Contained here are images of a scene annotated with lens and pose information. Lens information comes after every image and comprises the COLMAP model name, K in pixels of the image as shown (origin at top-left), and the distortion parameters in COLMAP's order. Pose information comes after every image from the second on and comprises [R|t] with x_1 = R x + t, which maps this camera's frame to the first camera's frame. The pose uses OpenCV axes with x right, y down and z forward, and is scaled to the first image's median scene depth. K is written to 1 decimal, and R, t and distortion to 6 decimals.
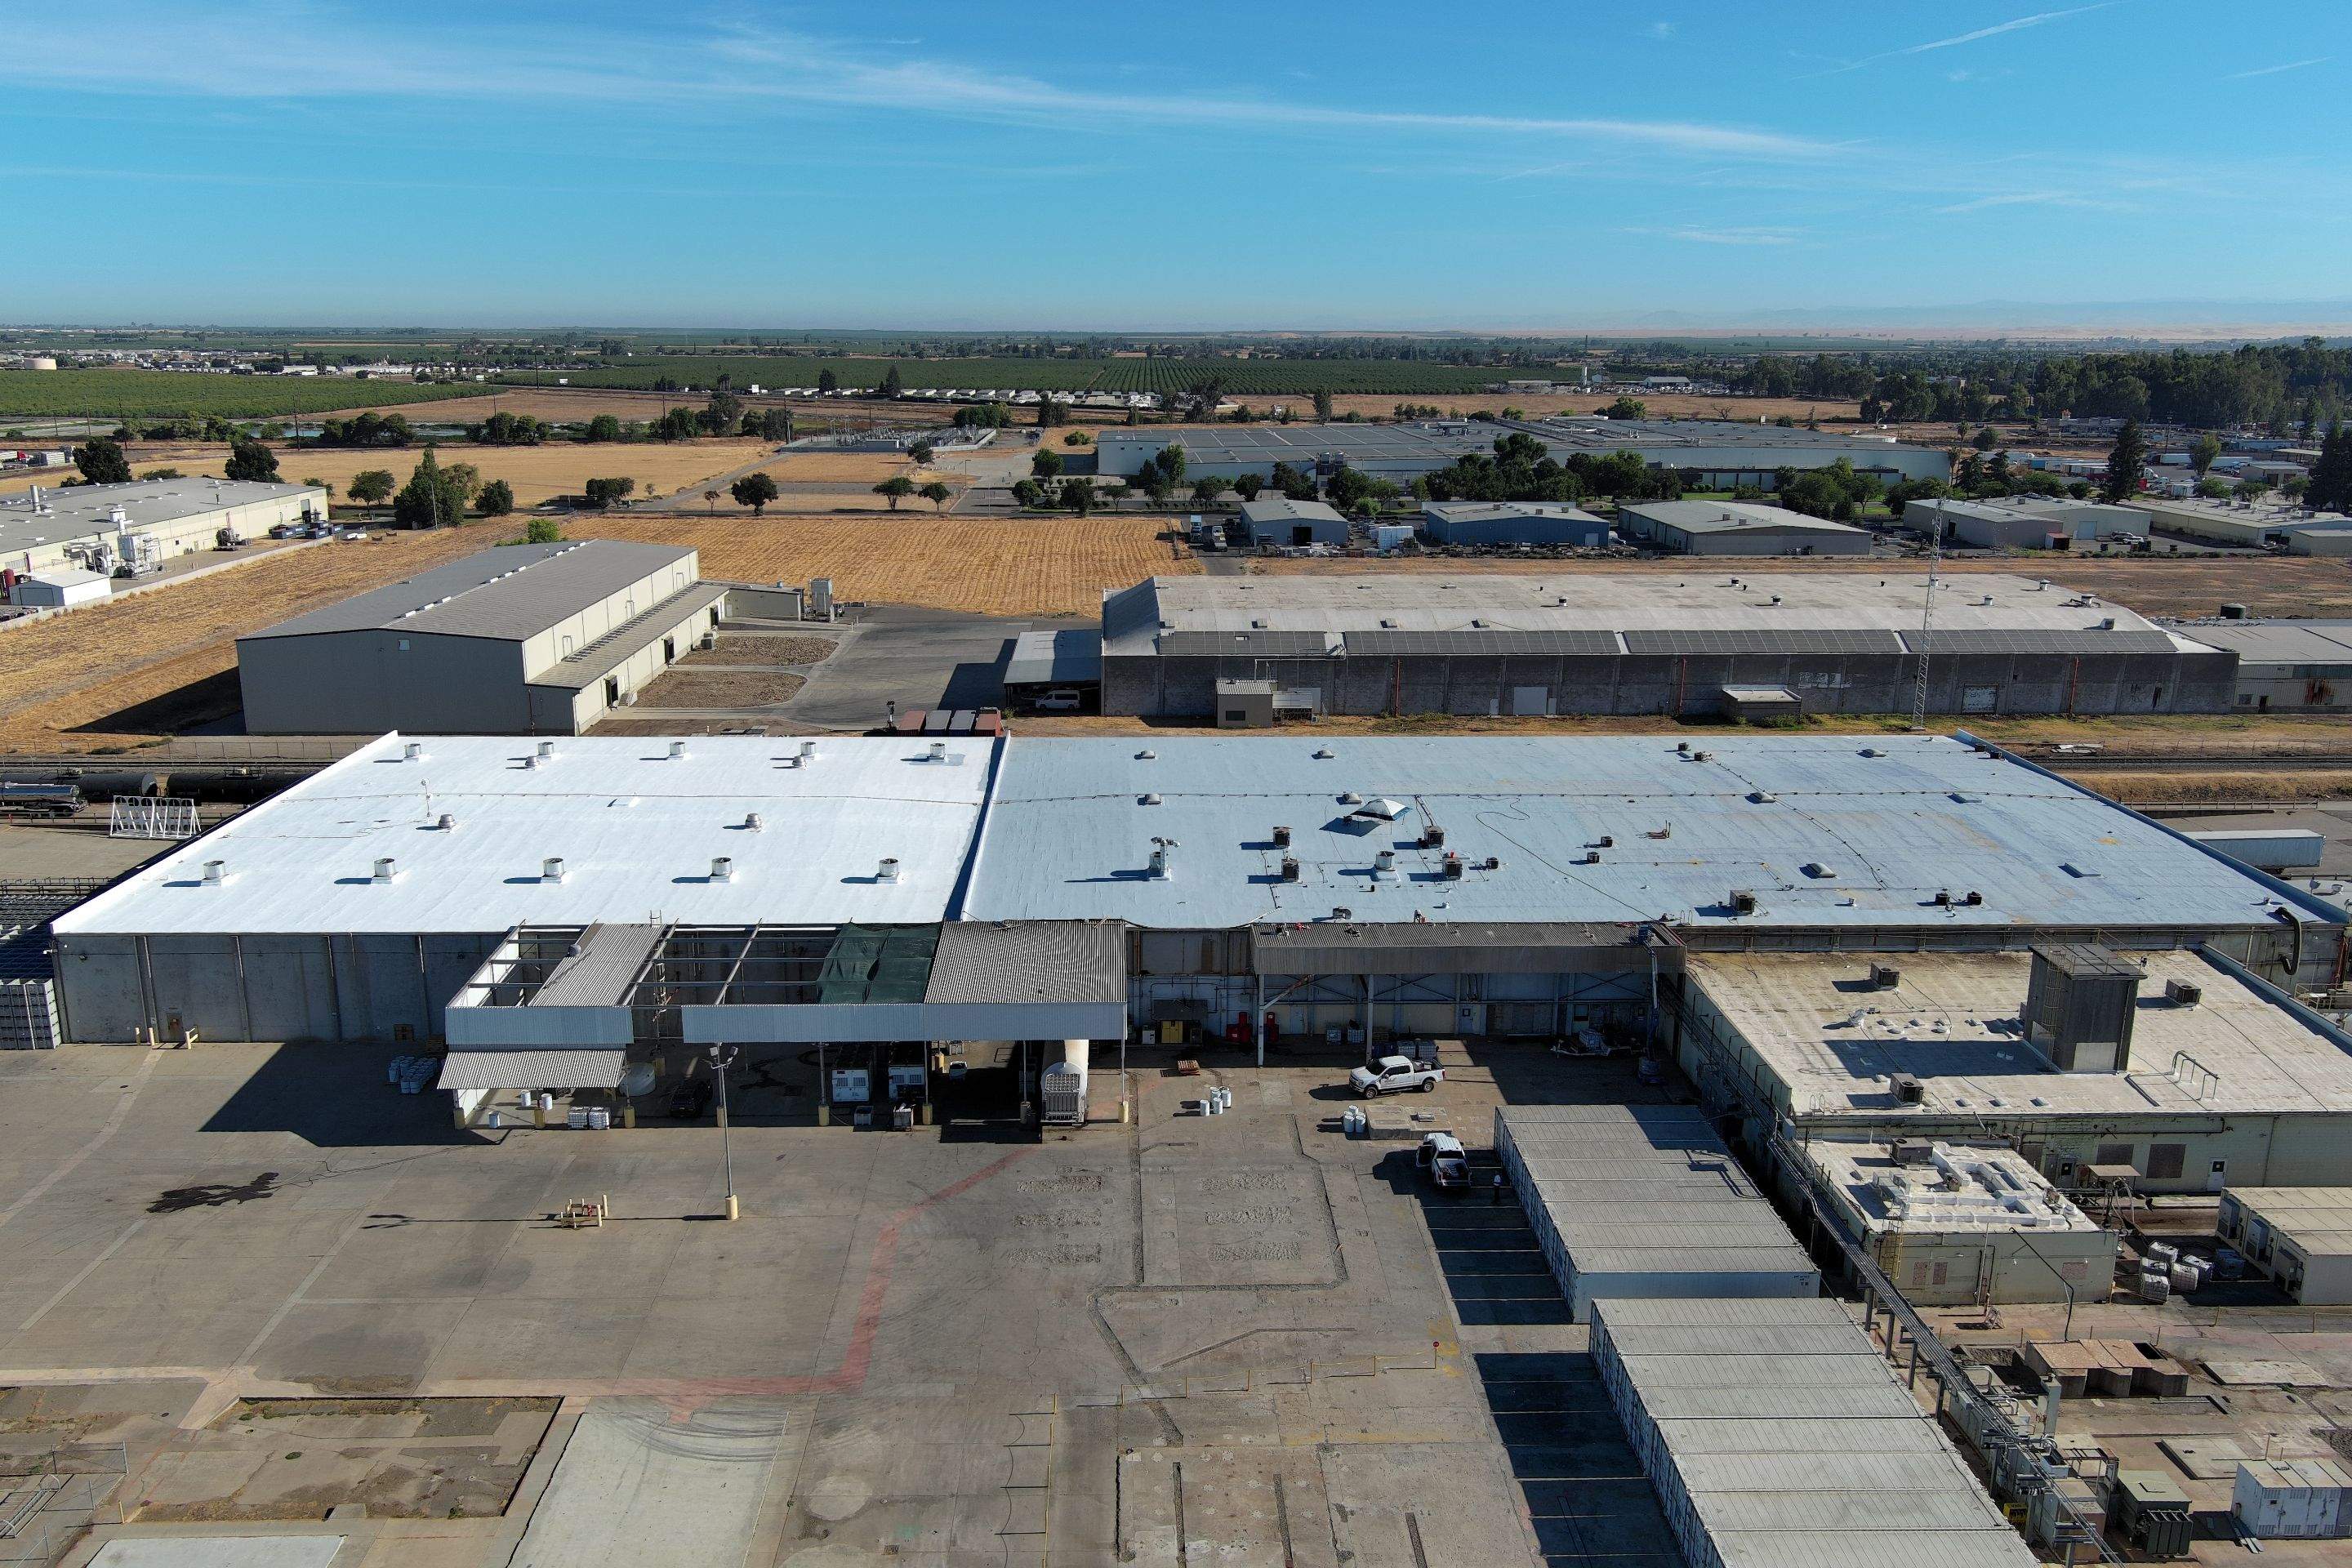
lens RADIAL K [[1780.6, 0, 1176.0], [0, 1780.6, 784.0], [0, 0, 1]] dist [0.006710, -0.002564]
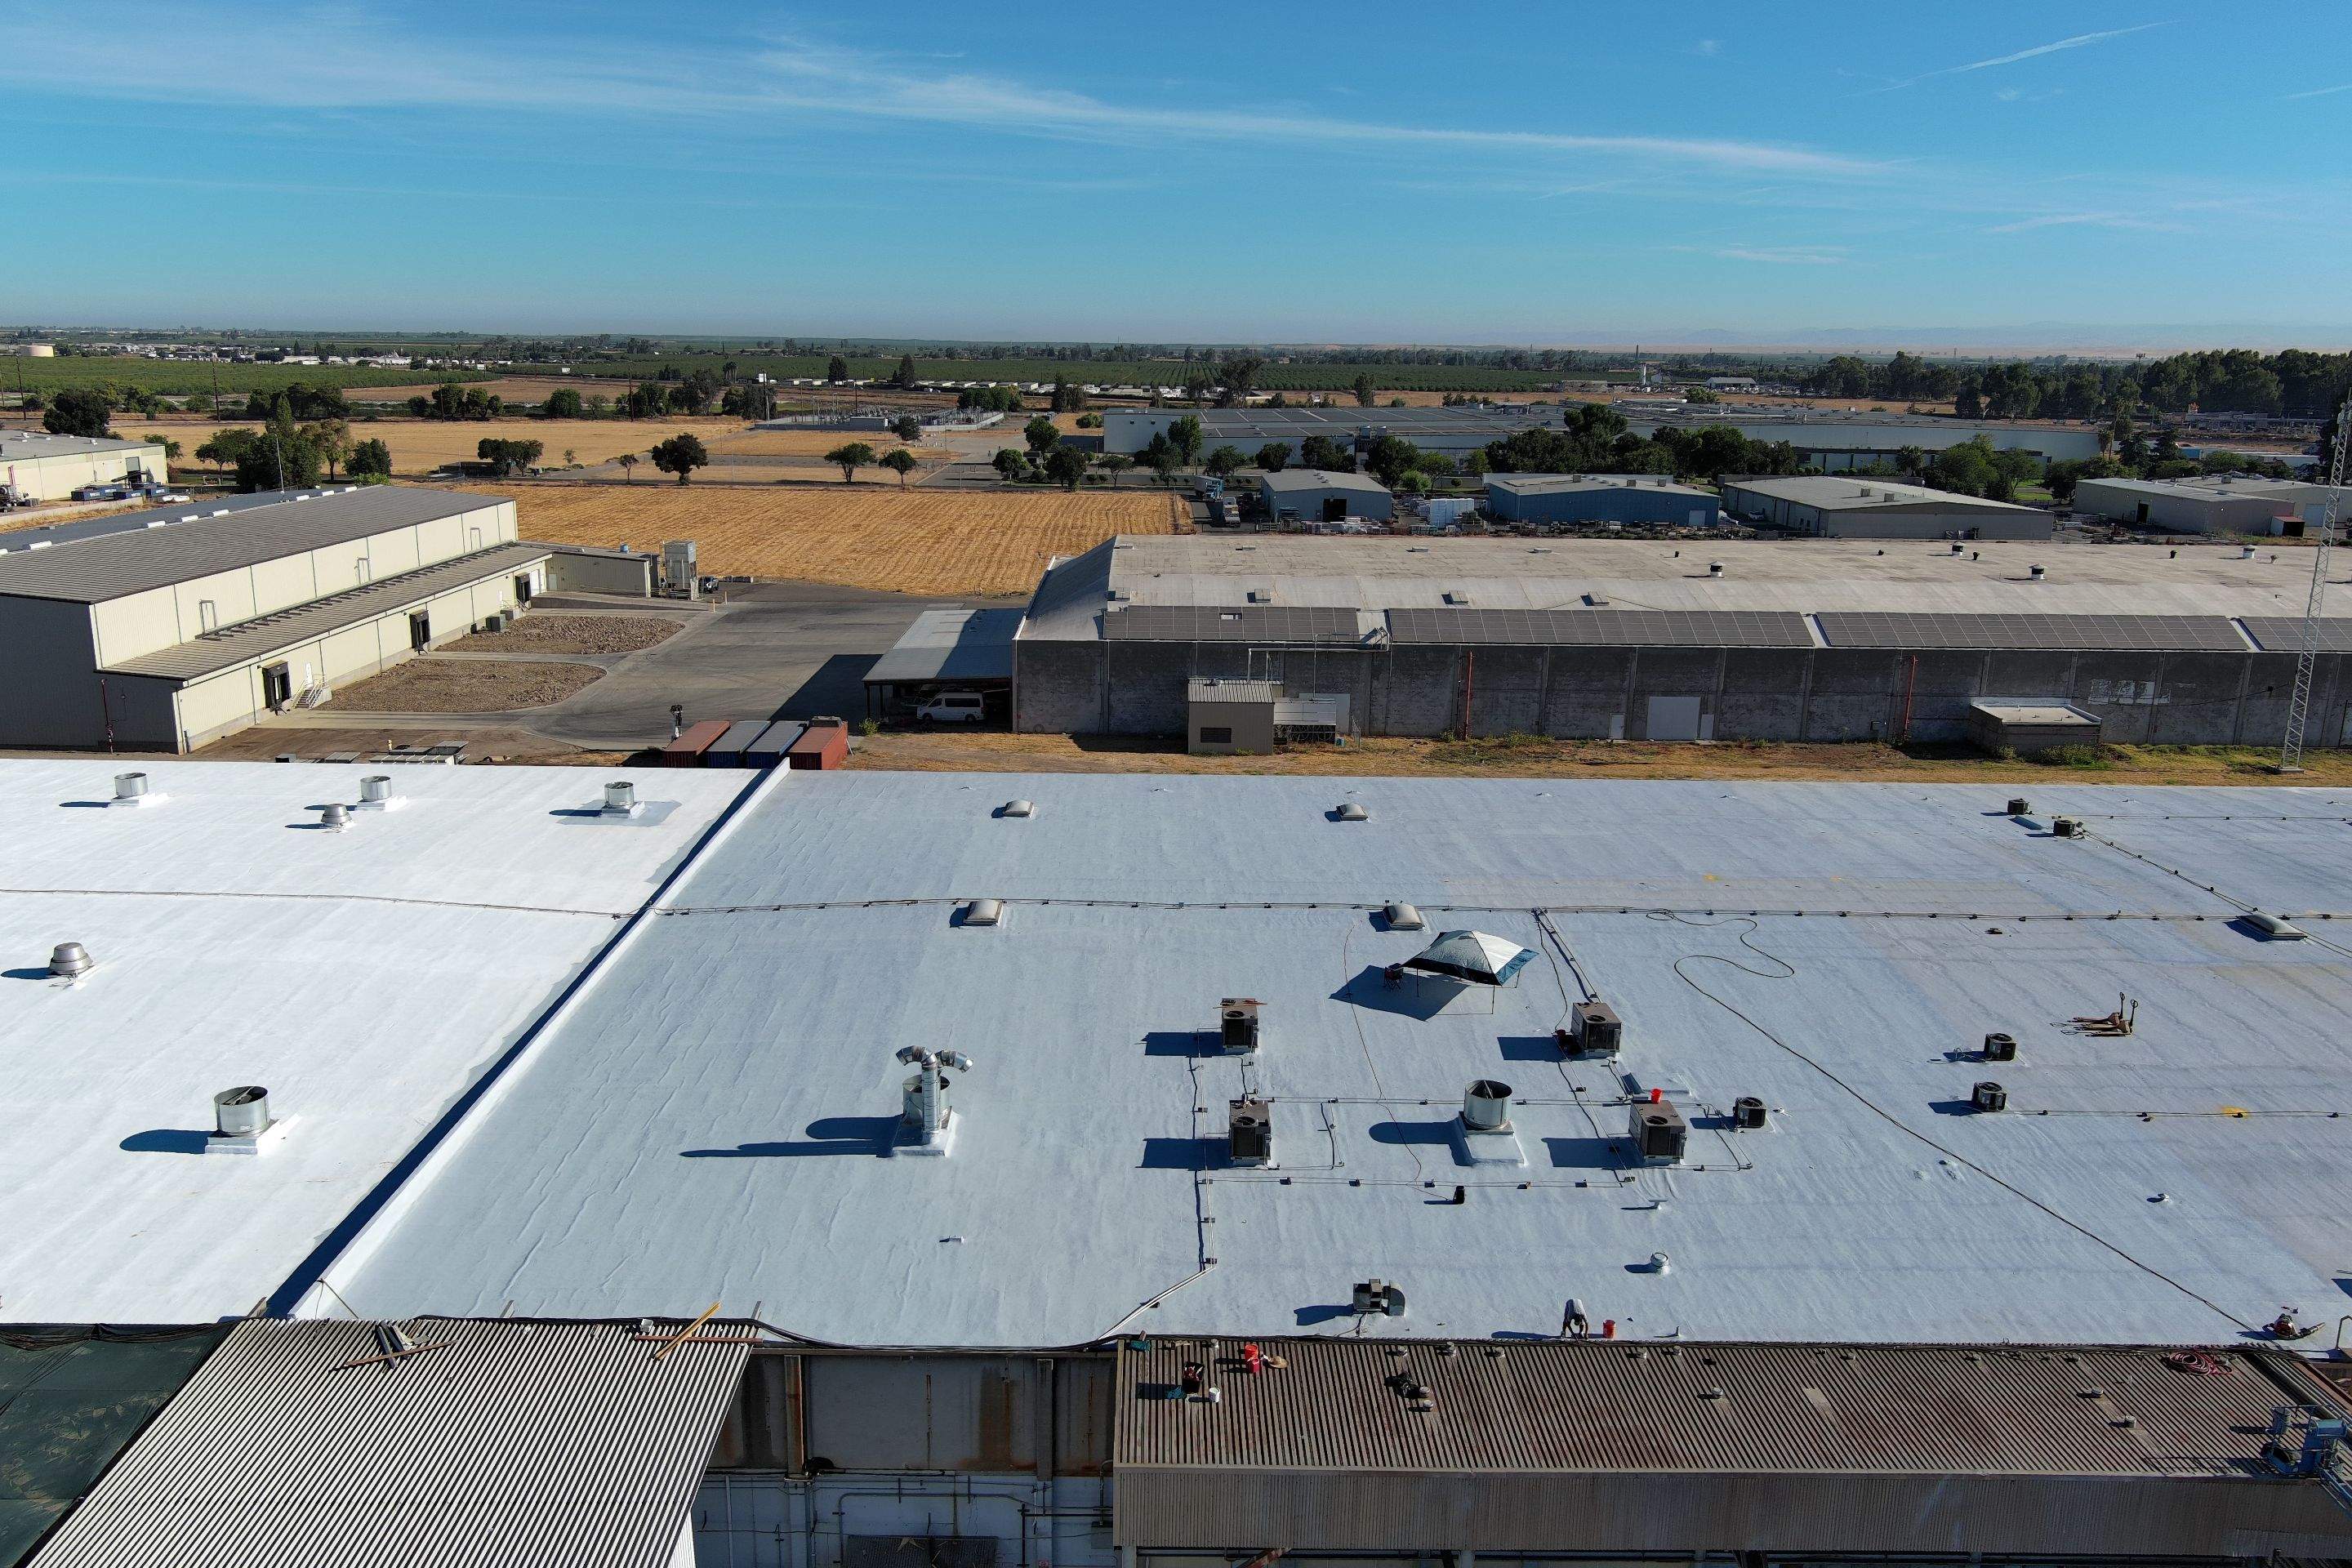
lens RADIAL K [[1793.6, 0, 1171.9], [0, 1793.6, 639.8], [0, 0, 1]] dist [-0.009679, -0.001824]
pose [[0.999607, 0.011883, -0.025399, 0.030261], [-0.014081, 0.996002, -0.088211, -0.013955], [0.024249, 0.088534, 0.995778, 0.321102]]
